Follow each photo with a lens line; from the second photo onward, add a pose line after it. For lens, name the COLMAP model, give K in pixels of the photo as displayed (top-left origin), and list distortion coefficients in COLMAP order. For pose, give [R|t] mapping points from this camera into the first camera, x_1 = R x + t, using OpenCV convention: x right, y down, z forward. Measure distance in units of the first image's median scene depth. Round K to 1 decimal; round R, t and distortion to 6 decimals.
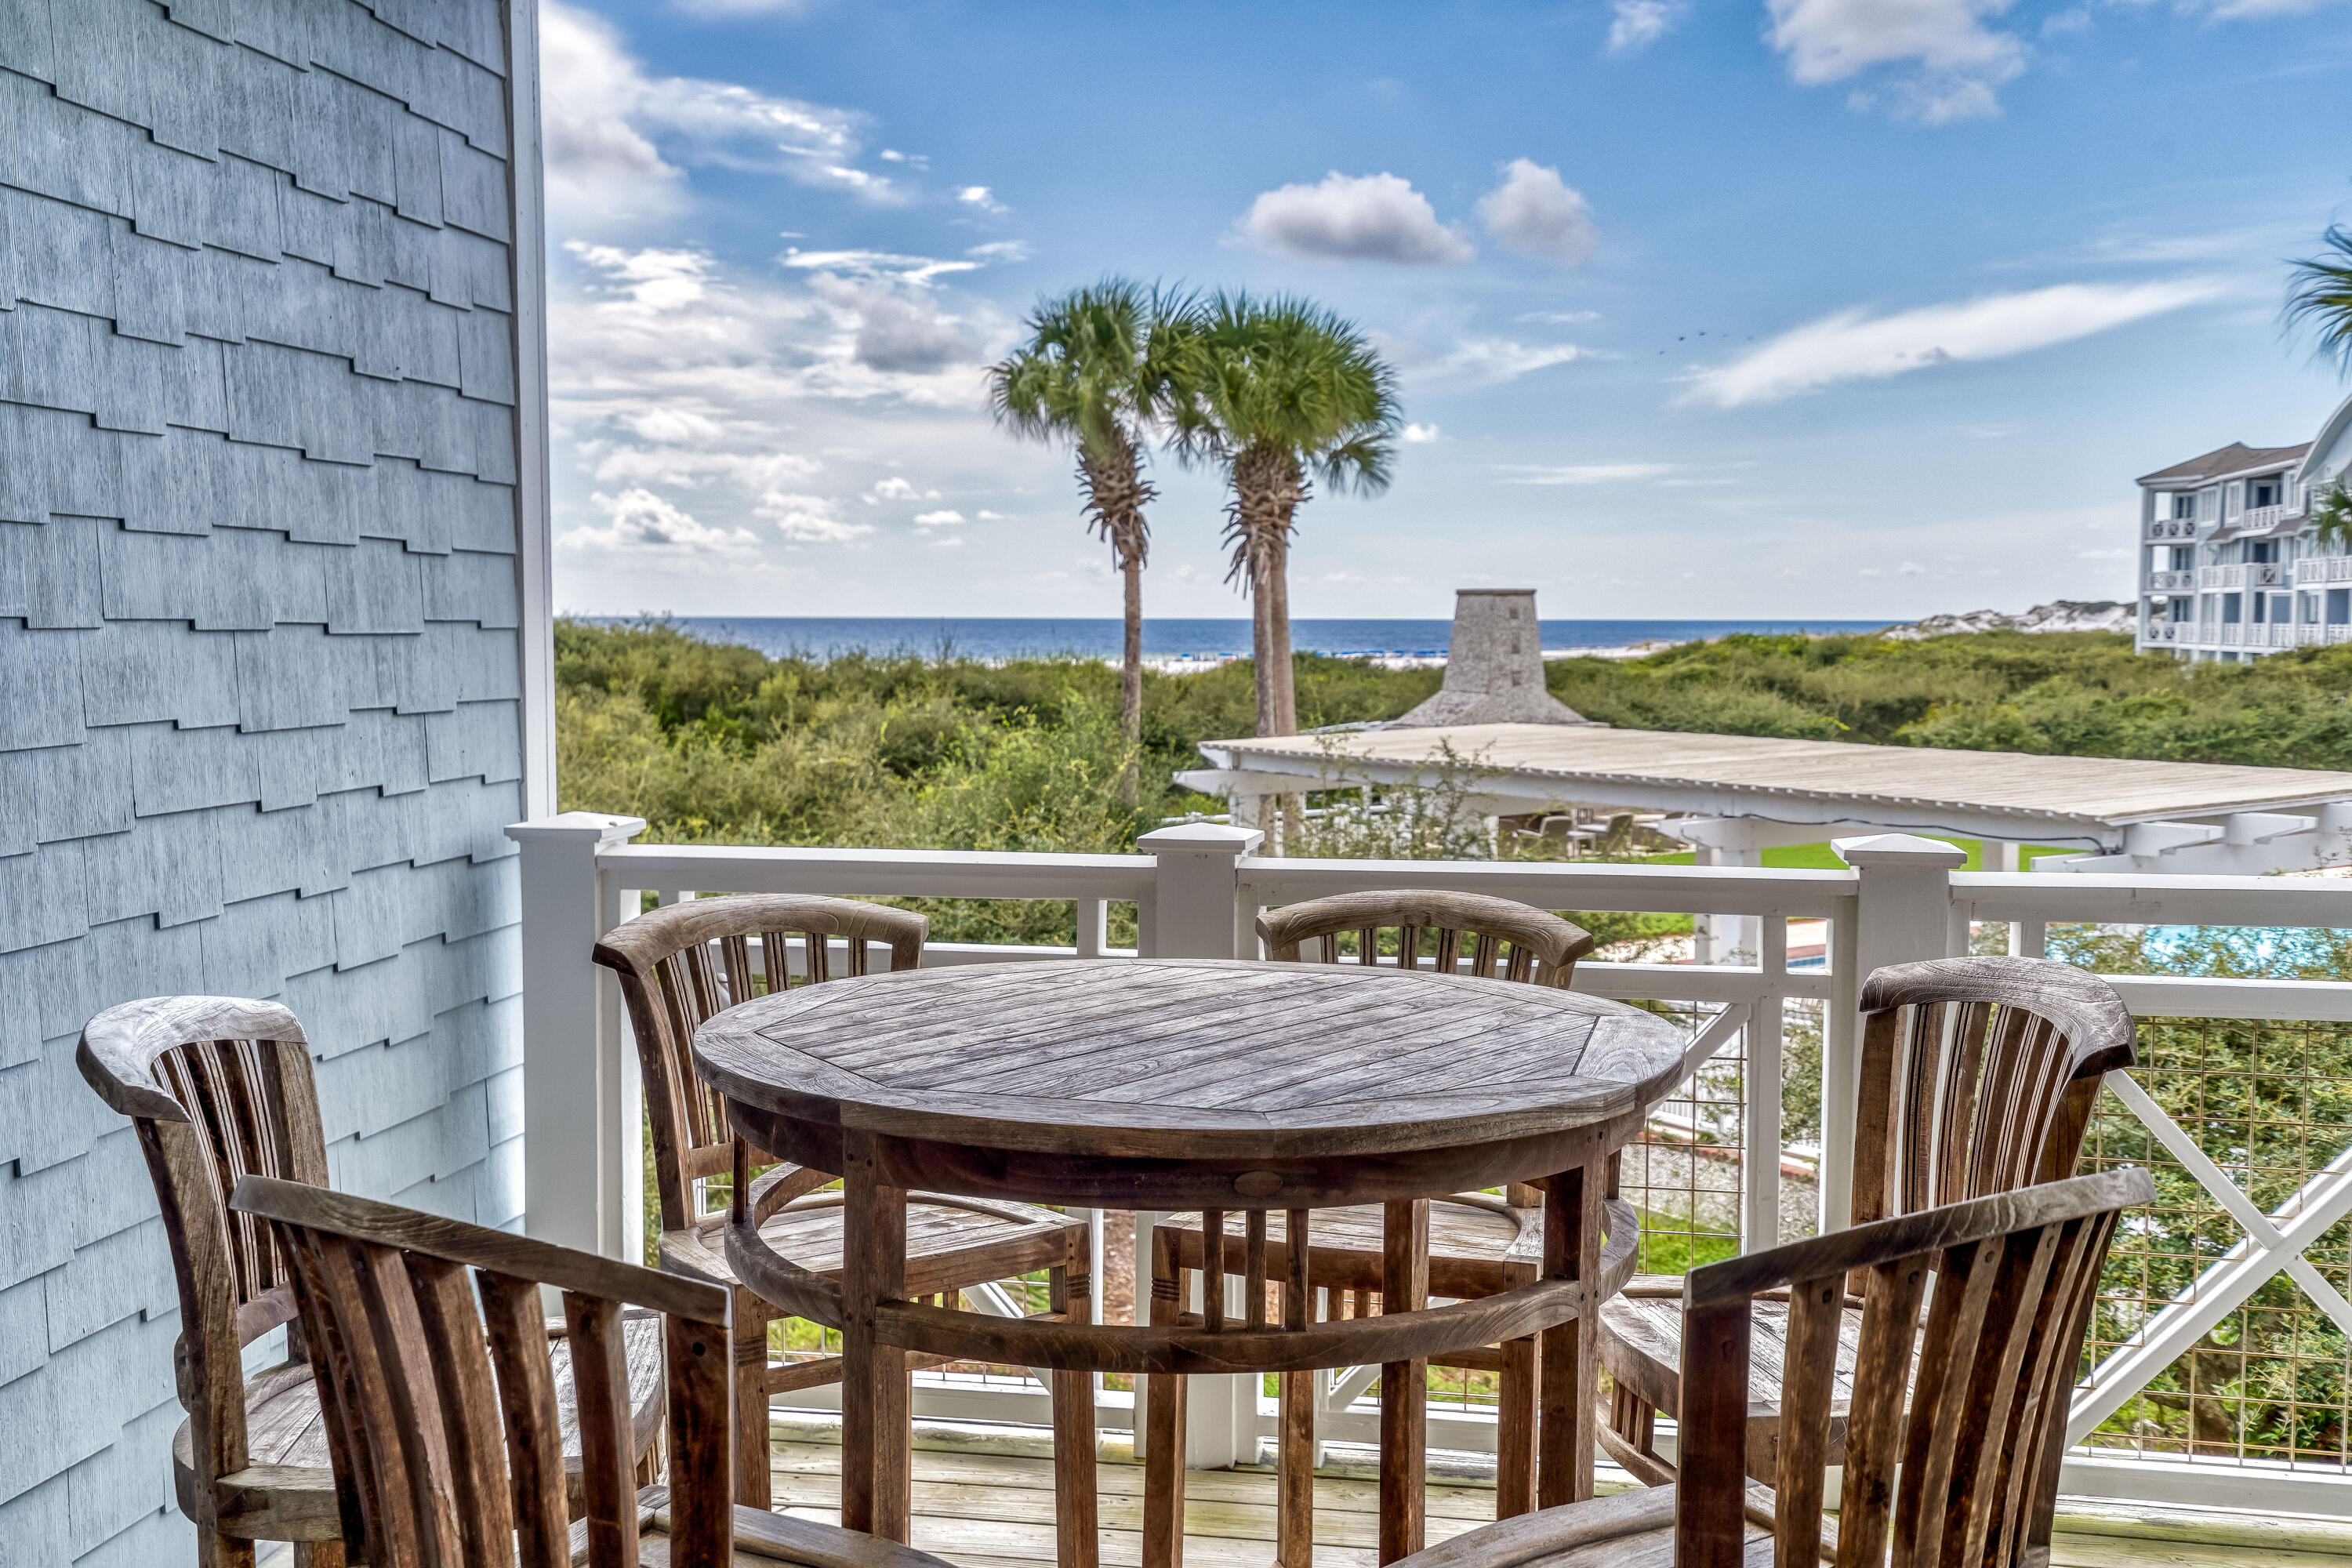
lens RADIAL K [[2253.7, 0, 1182.6], [0, 2253.7, 772.3], [0, 0, 1]] dist [0.051885, 0.000000]
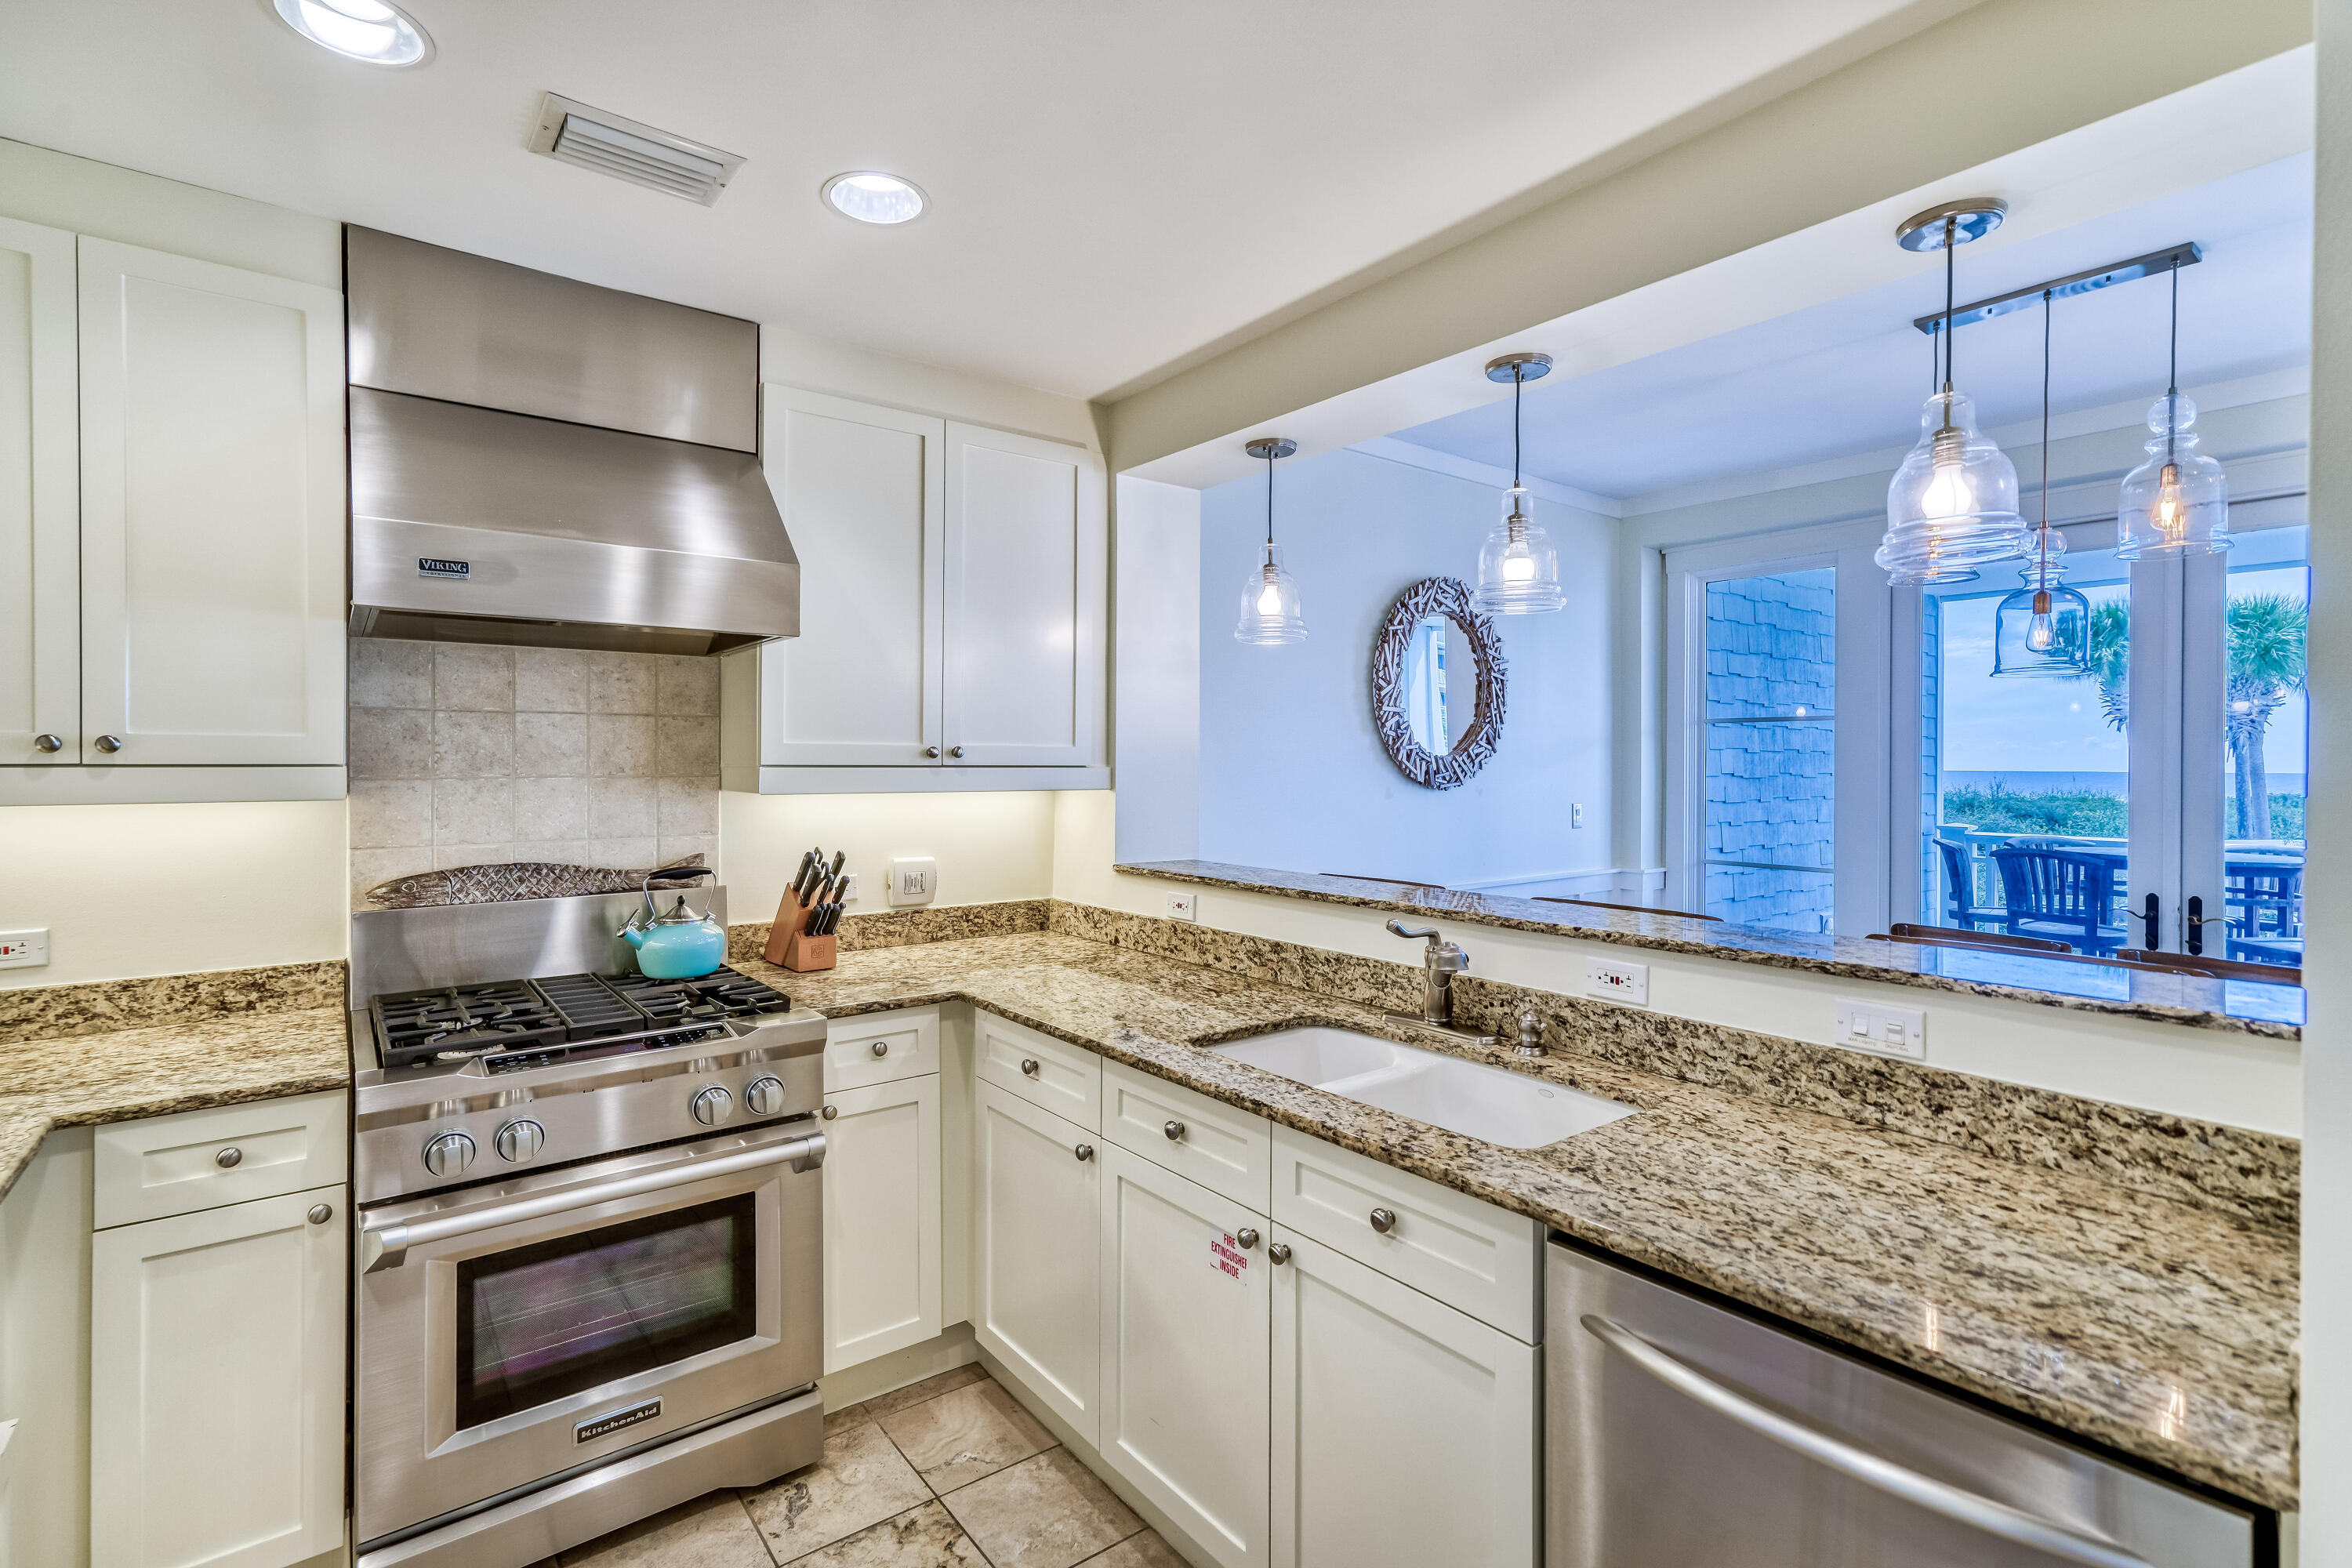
lens RADIAL K [[1105.5, 0, 1184.6], [0, 1105.5, 752.5], [0, 0, 1]] dist [0.004446, 0.003172]
pose [[0.745939, 0.000640, -0.666014, -0.004045], [-0.053557, 0.996819, -0.059027, 0.015901], [0.663857, 0.079700, 0.743601, -0.259608]]
